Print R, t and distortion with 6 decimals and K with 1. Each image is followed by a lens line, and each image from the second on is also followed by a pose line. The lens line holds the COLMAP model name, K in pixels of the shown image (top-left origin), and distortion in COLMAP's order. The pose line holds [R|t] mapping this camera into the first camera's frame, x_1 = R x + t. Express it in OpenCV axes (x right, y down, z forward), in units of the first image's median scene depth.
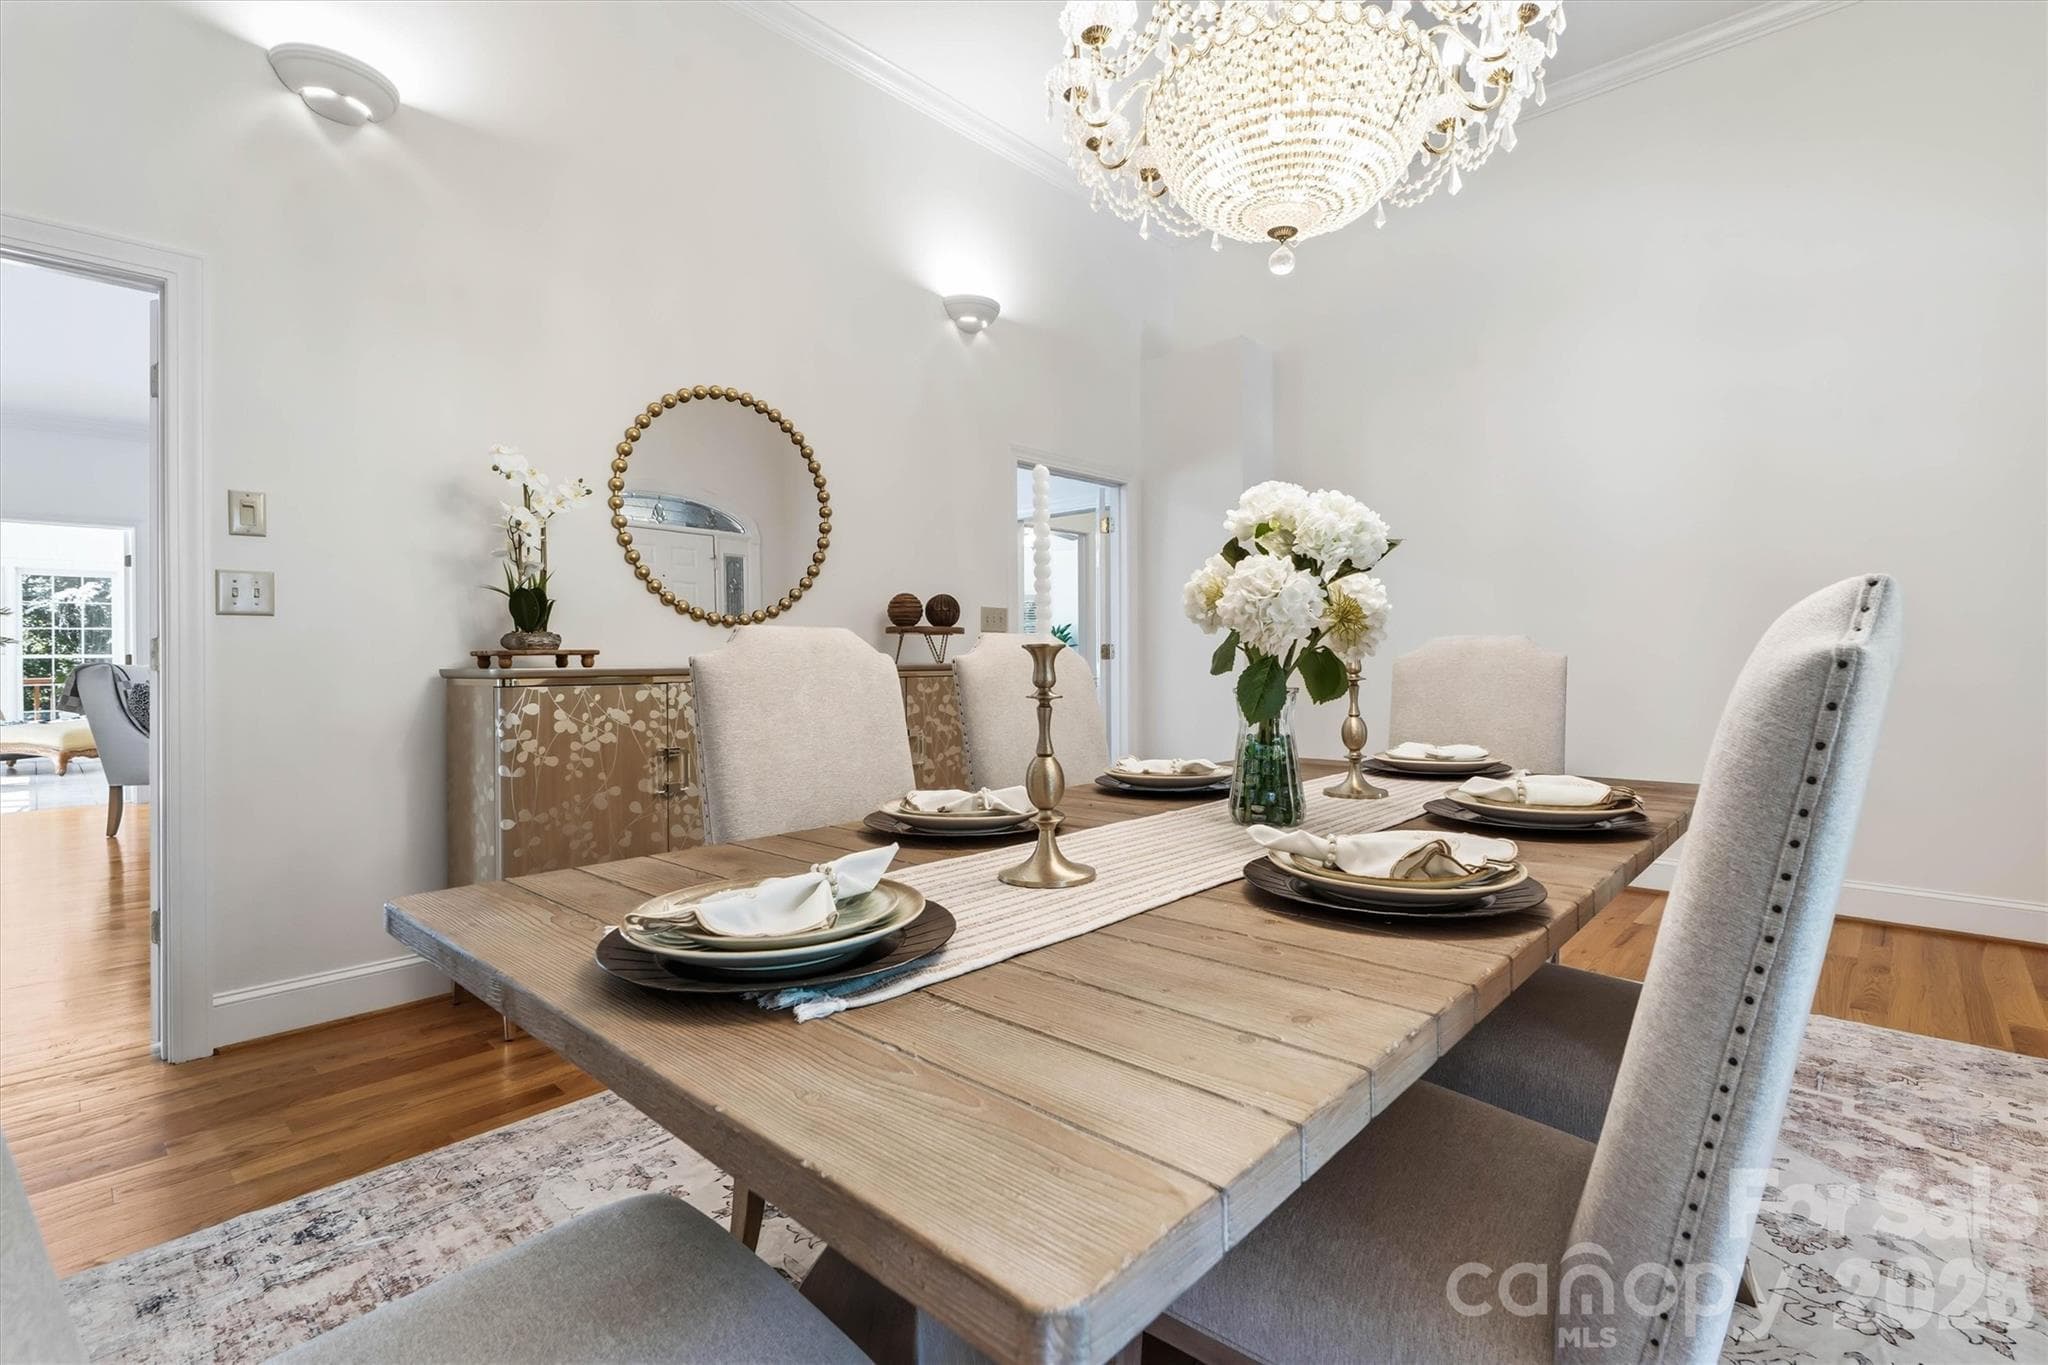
lens RADIAL K [[931.9, 0, 1015.0], [0, 931.9, 667.0], [0, 0, 1]] dist [0.001636, -0.000429]
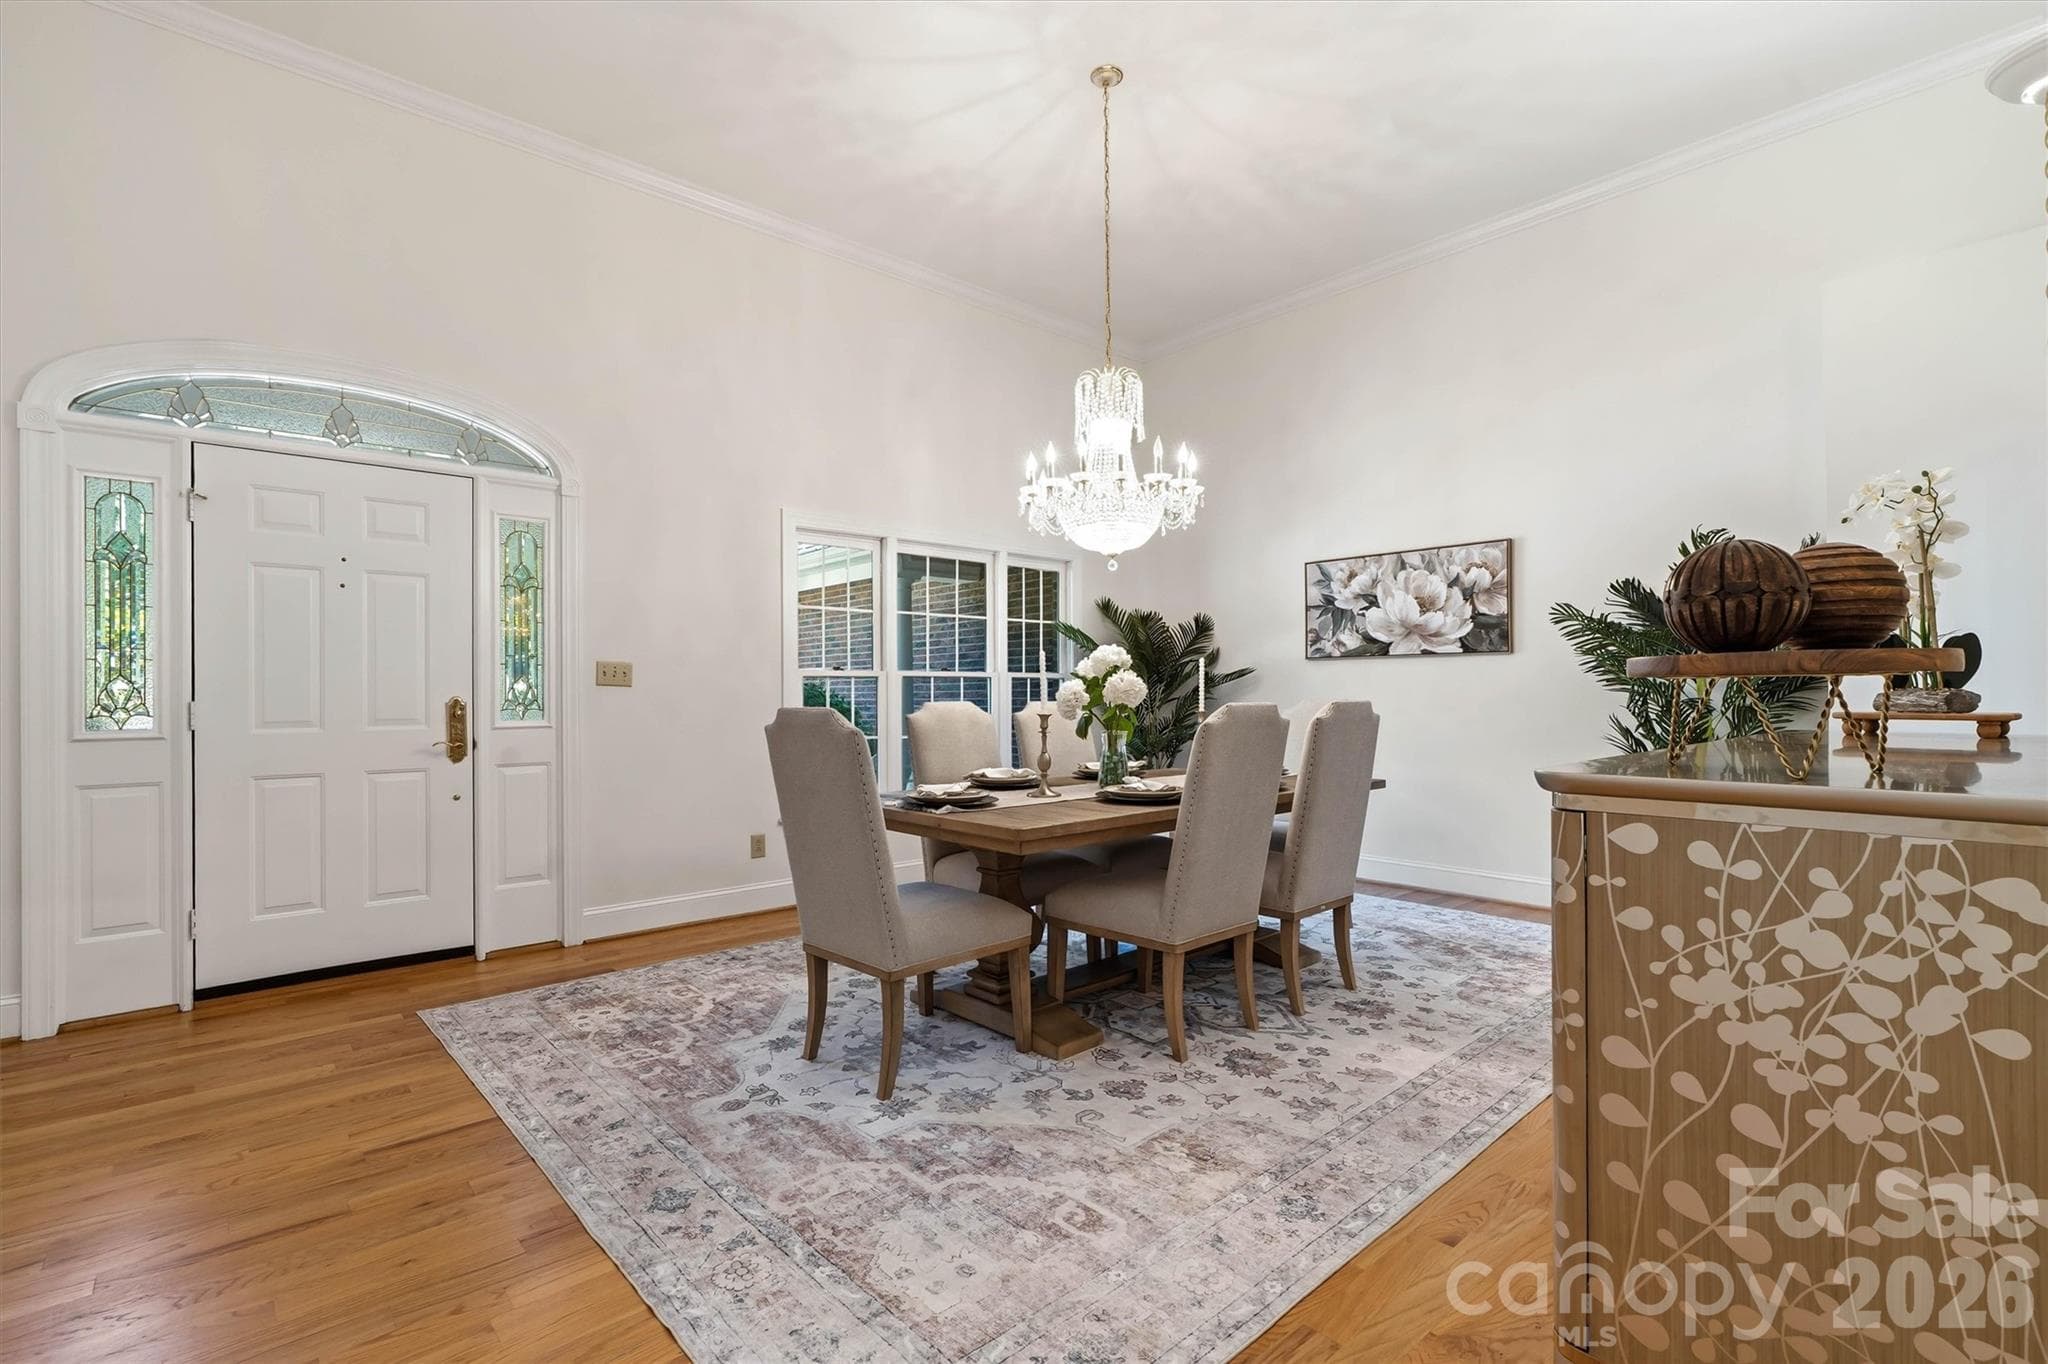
lens RADIAL K [[931.9, 0, 1014.4], [0, 931.9, 687.3], [0, 0, 1]] dist [0.001636, -0.000429]
pose [[-0.996369, 0.011488, 0.084358, 0.217672], [0.011159, 0.999928, -0.004369, -0.056989], [-0.084402, -0.003412, -0.996426, 2.327557]]
